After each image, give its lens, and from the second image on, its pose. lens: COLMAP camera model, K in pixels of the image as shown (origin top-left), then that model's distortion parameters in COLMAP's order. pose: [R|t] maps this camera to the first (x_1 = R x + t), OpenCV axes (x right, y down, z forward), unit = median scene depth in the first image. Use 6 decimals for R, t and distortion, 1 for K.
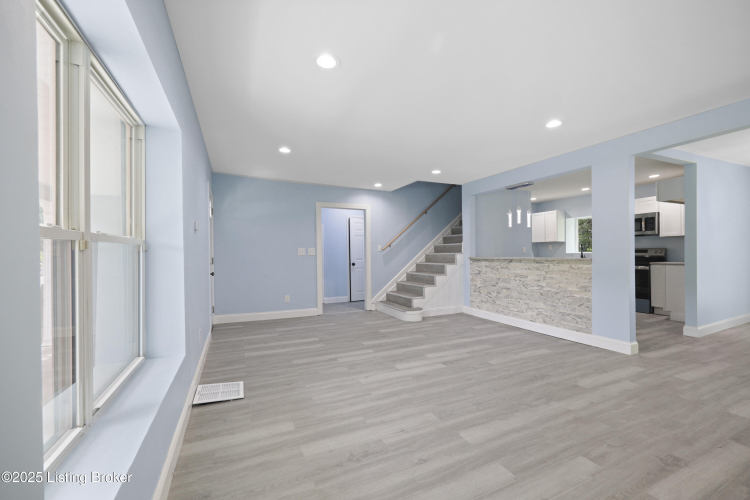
lens RADIAL K [[308.1, 0, 374.1], [0, 308.1, 253.1], [0, 0, 1]] dist [0.000522, 0.000039]
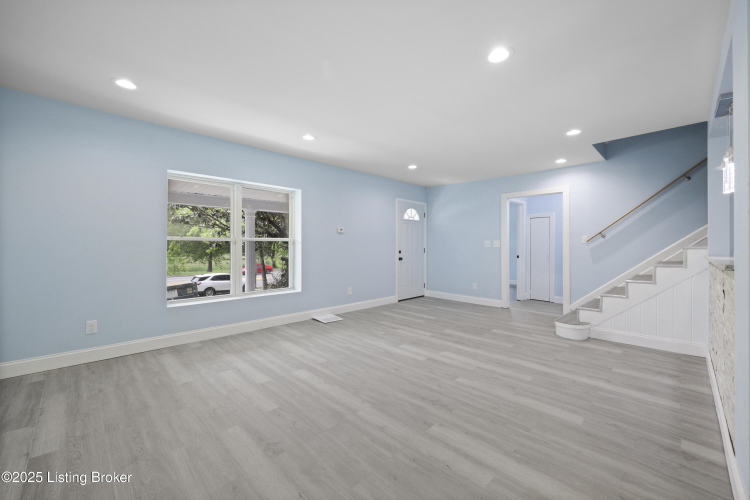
lens RADIAL K [[300.4, 0, 376.0], [0, 300.4, 245.9], [0, 0, 1]] dist [-0.000450, -0.000022]
pose [[0.343901, 0.010029, -0.938952, 1.125239], [-0.002028, 0.999949, 0.009938, -0.013272], [0.939004, -0.001514, 0.343904, 0.540672]]
